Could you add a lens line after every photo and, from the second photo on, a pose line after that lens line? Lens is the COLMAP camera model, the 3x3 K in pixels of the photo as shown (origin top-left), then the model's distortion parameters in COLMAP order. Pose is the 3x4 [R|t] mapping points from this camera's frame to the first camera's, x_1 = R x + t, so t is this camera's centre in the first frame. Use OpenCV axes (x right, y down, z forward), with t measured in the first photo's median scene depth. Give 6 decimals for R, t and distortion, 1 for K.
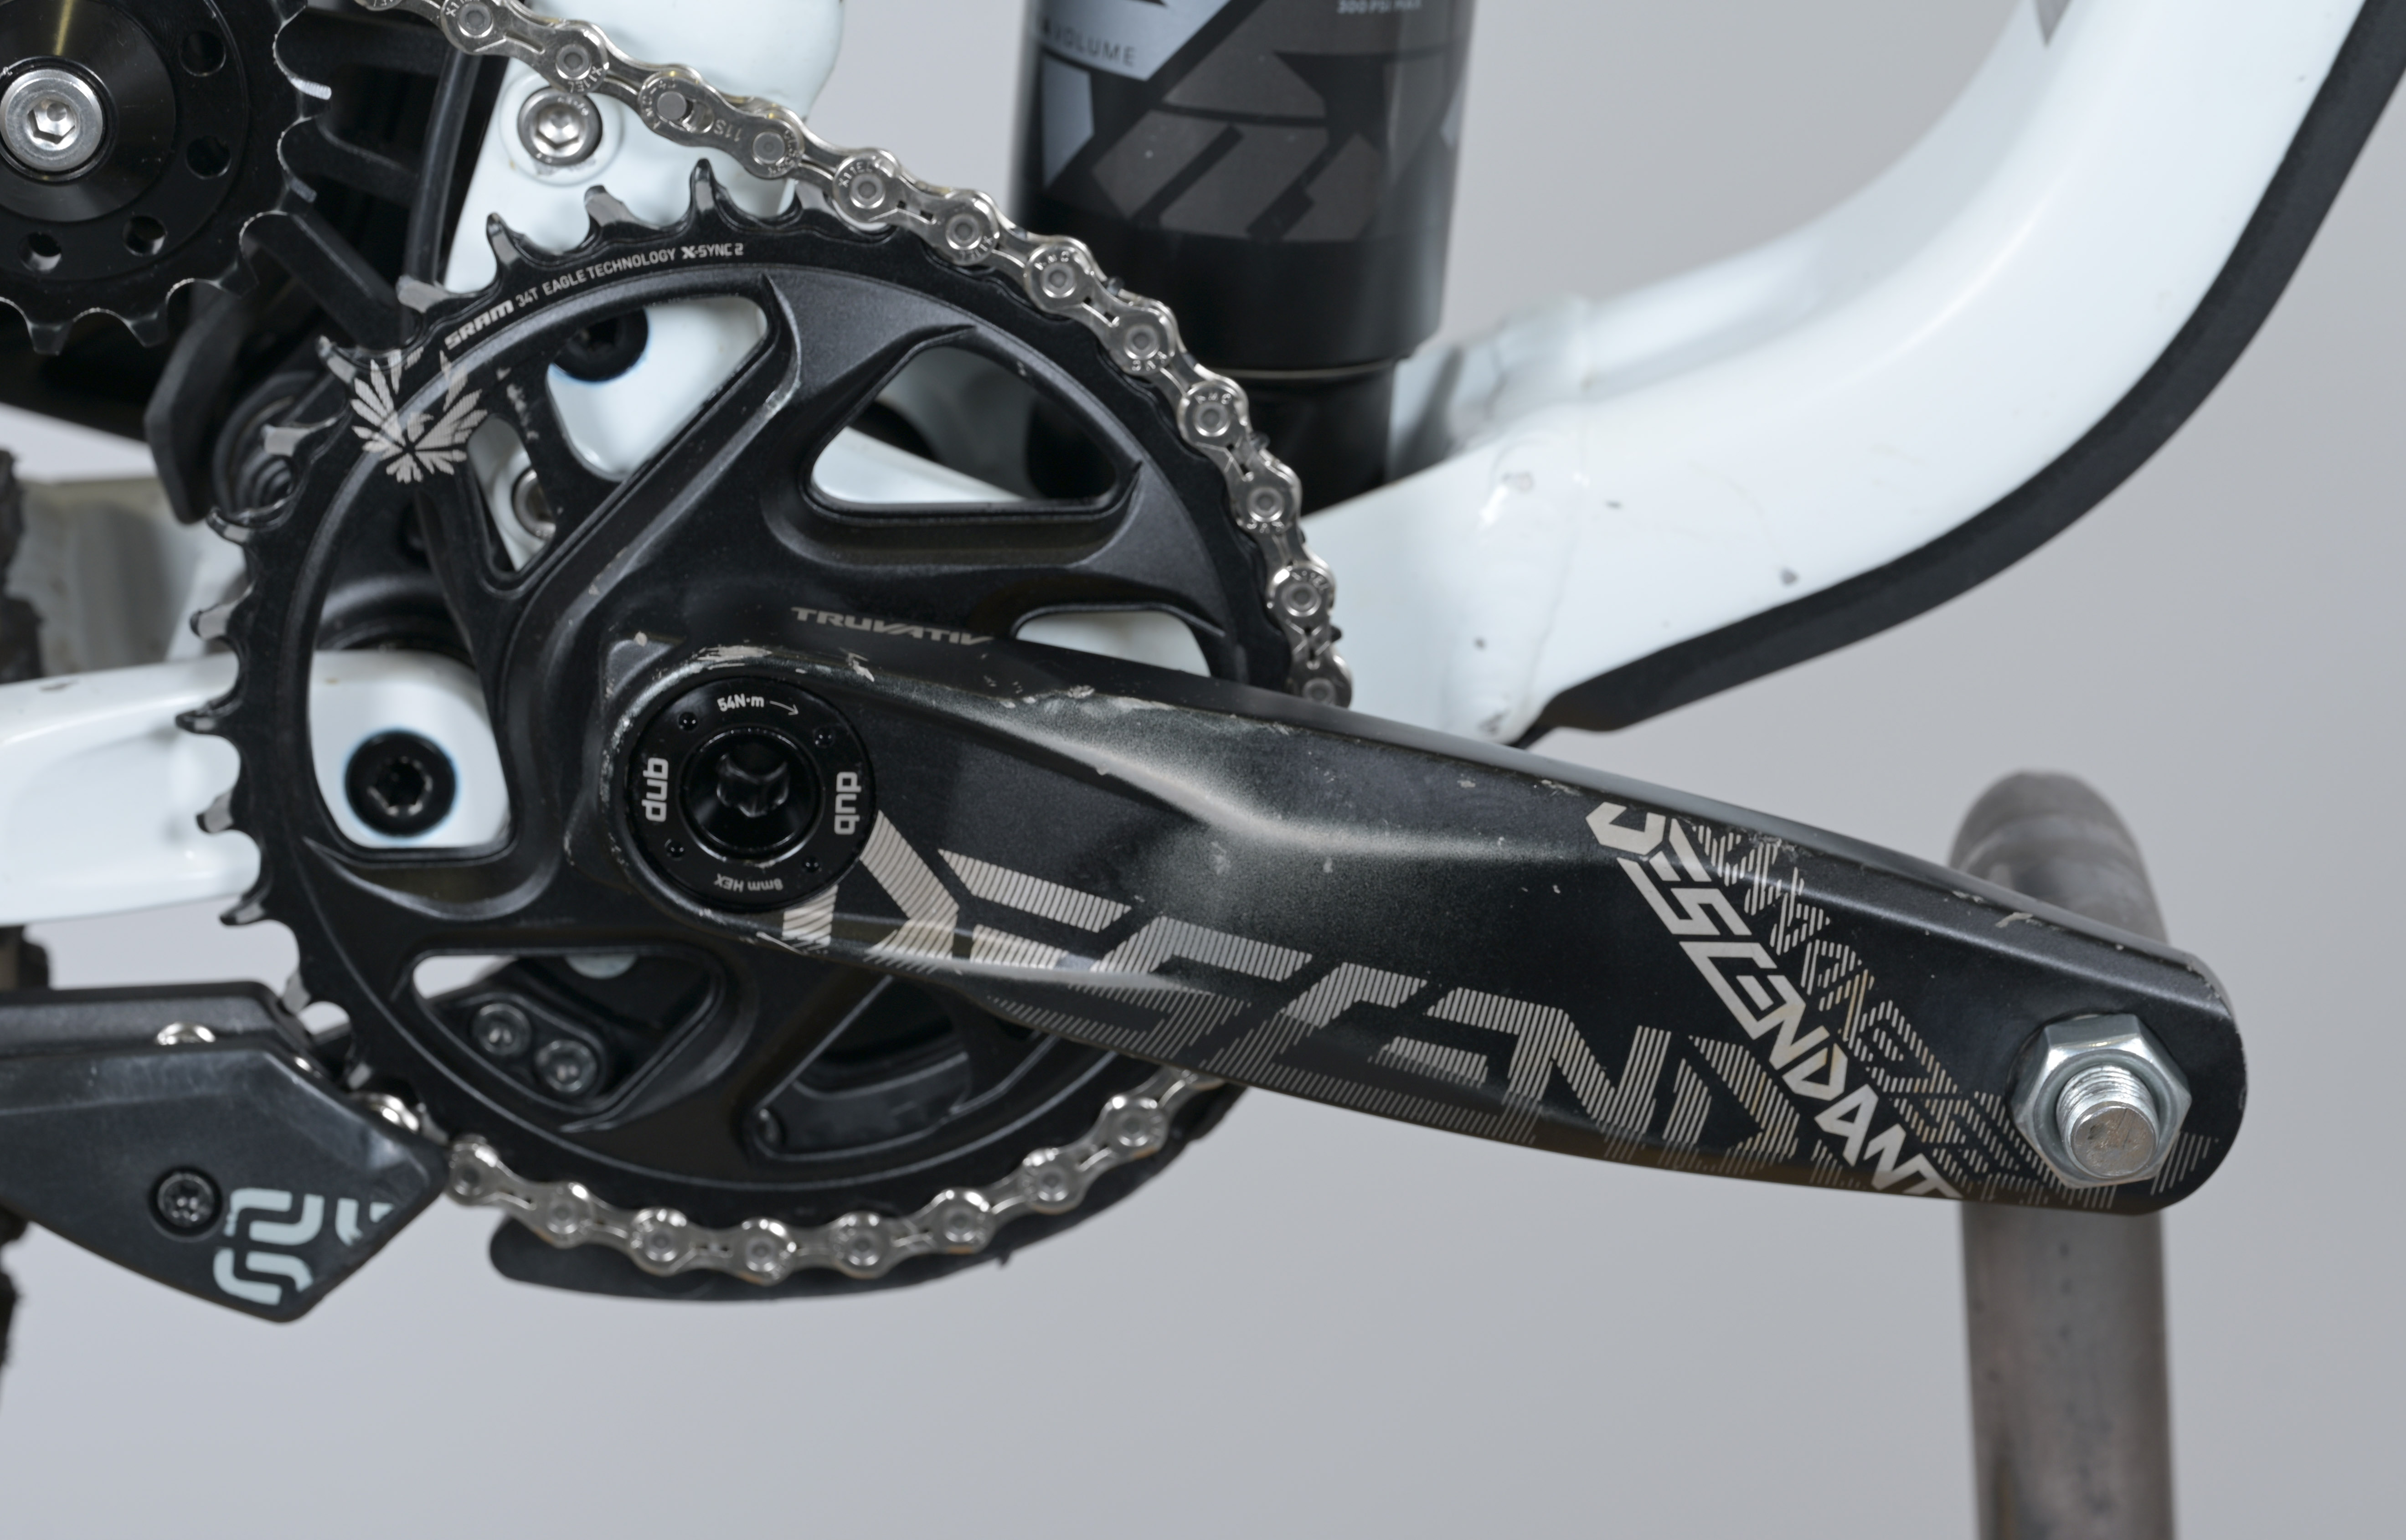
lens RADIAL K [[8611.9, 0, 1203.0], [0, 8611.9, 770.0], [0, 0, 1]] dist [0.056980, -0.466317]
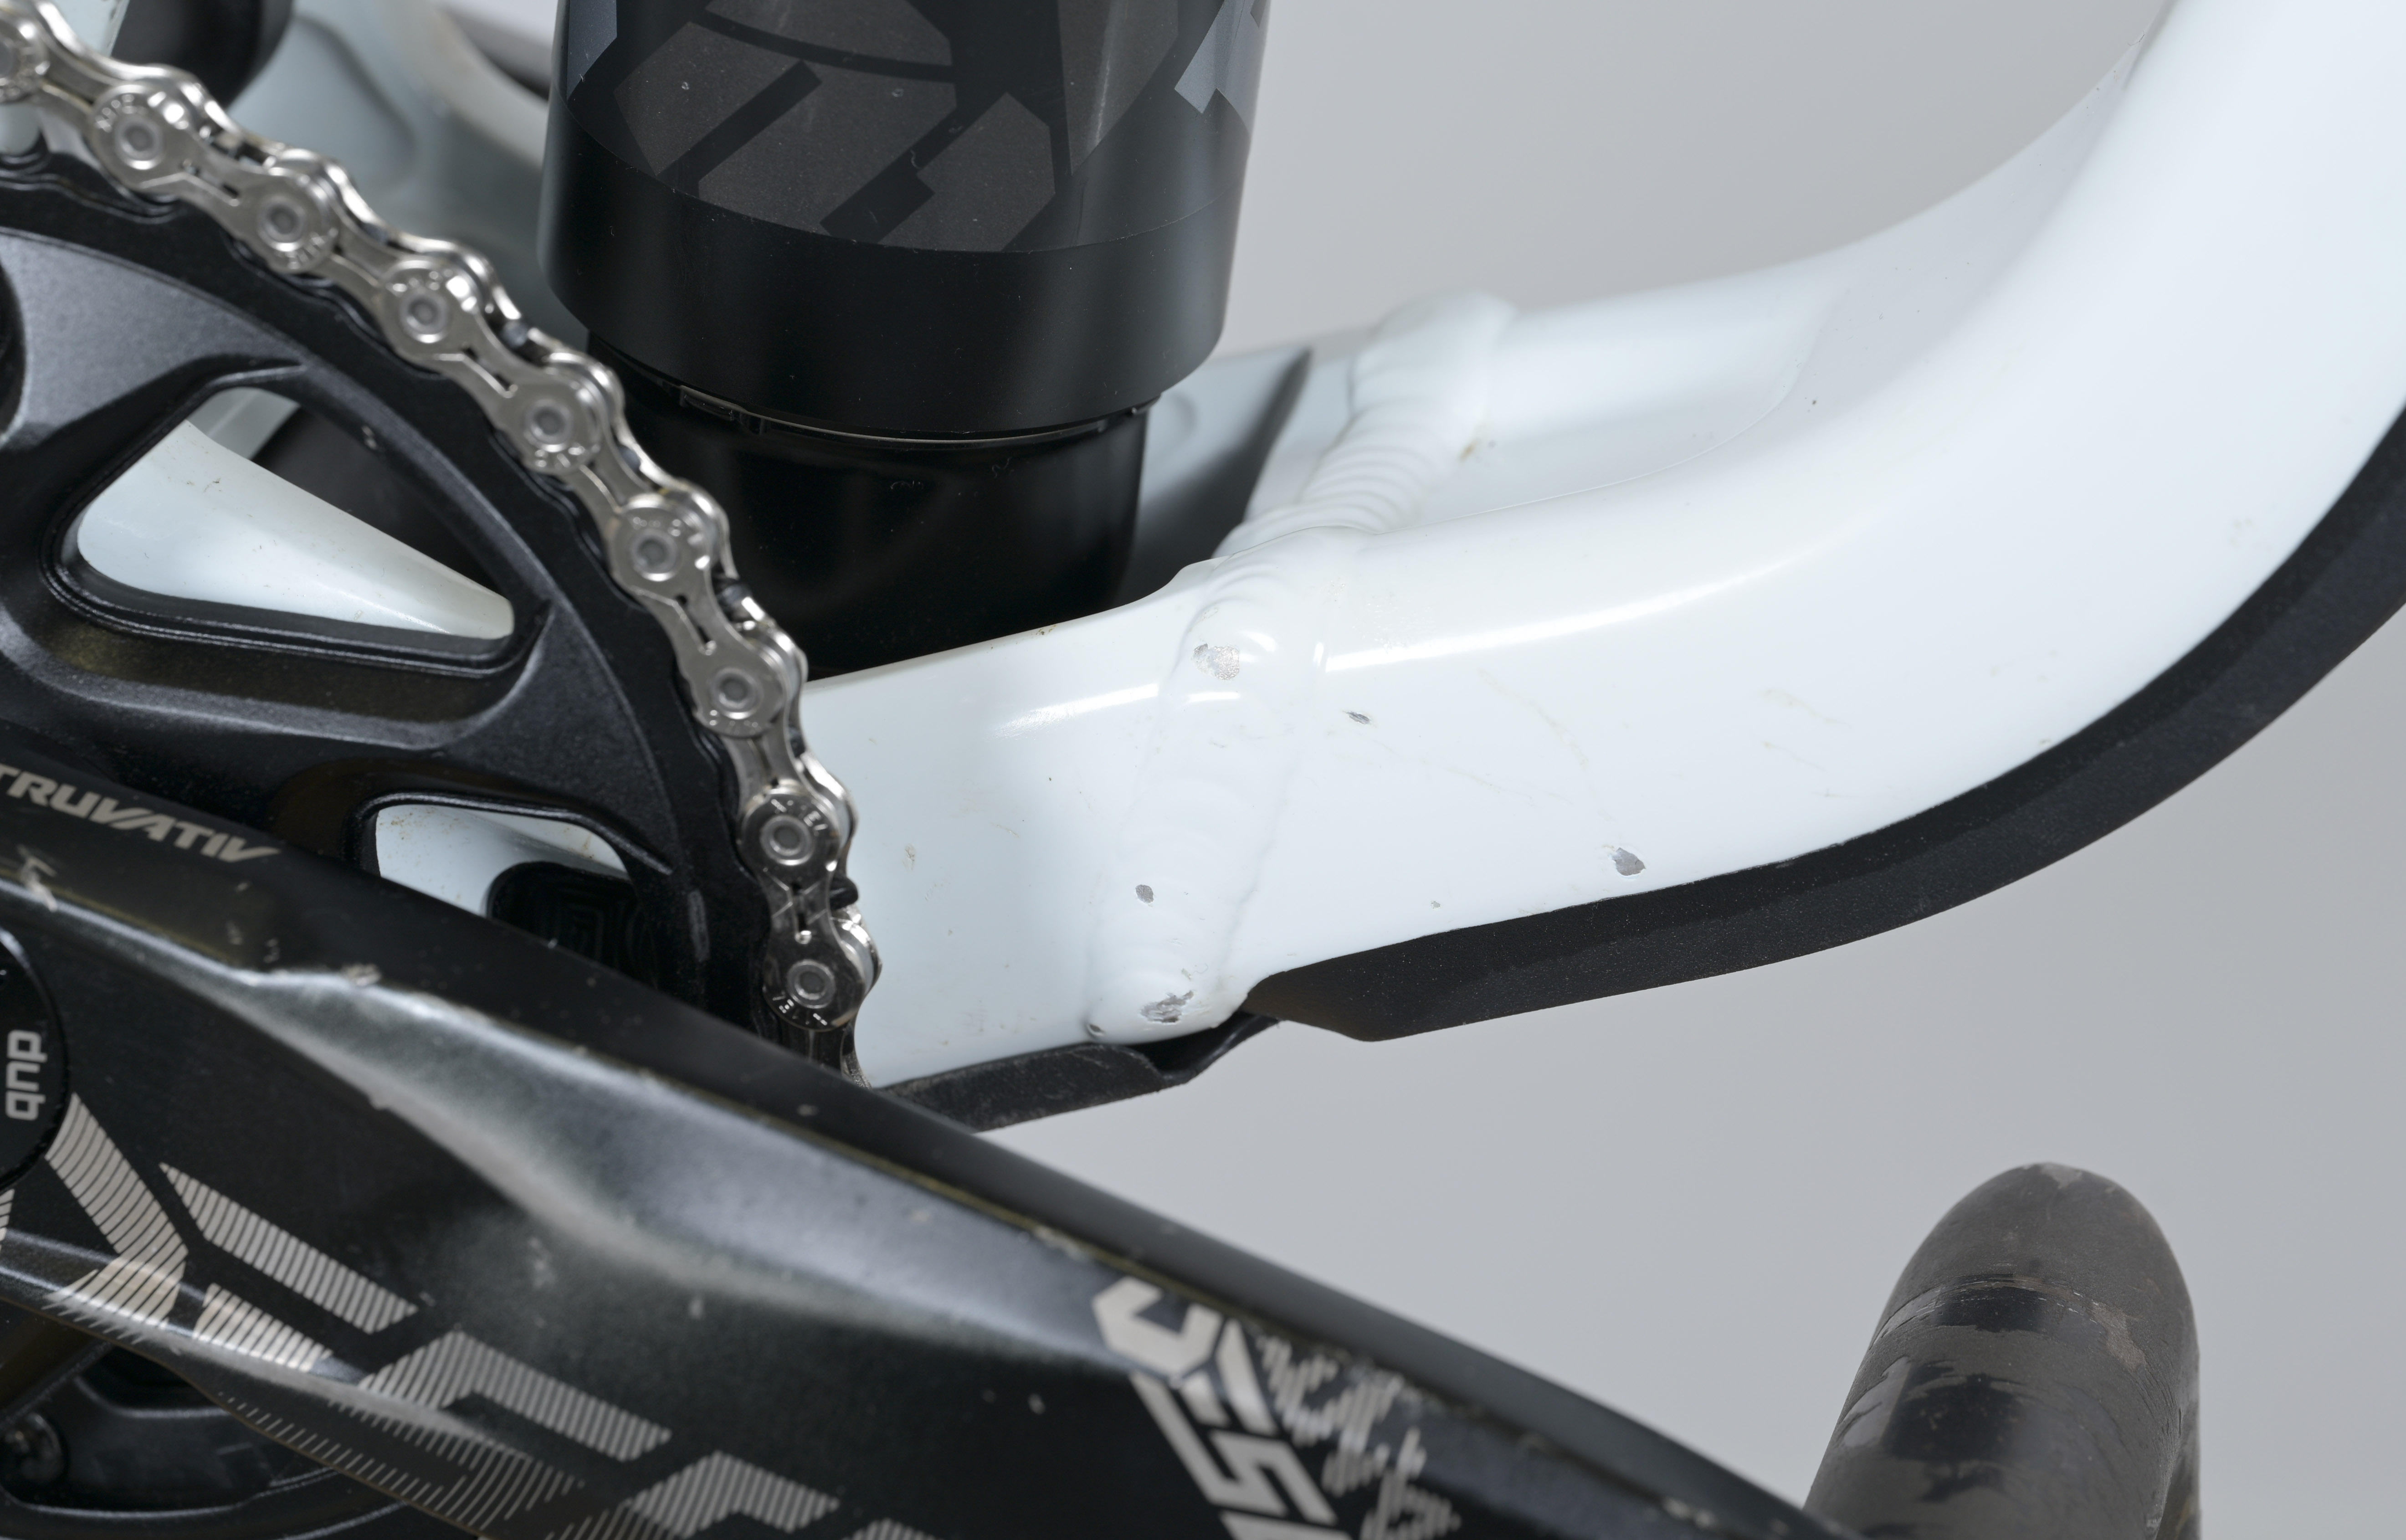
lens RADIAL K [[8612.2, 0, 1203.0], [0, 8612.2, 770.0], [0, 0, 1]] dist [0.056980, -0.466317]
pose [[0.967744, 0.144117, -0.206642, 0.173629], [-0.111485, 0.980517, 0.161732, -0.132533], [0.225925, -0.133478, 0.964957, 0.400715]]
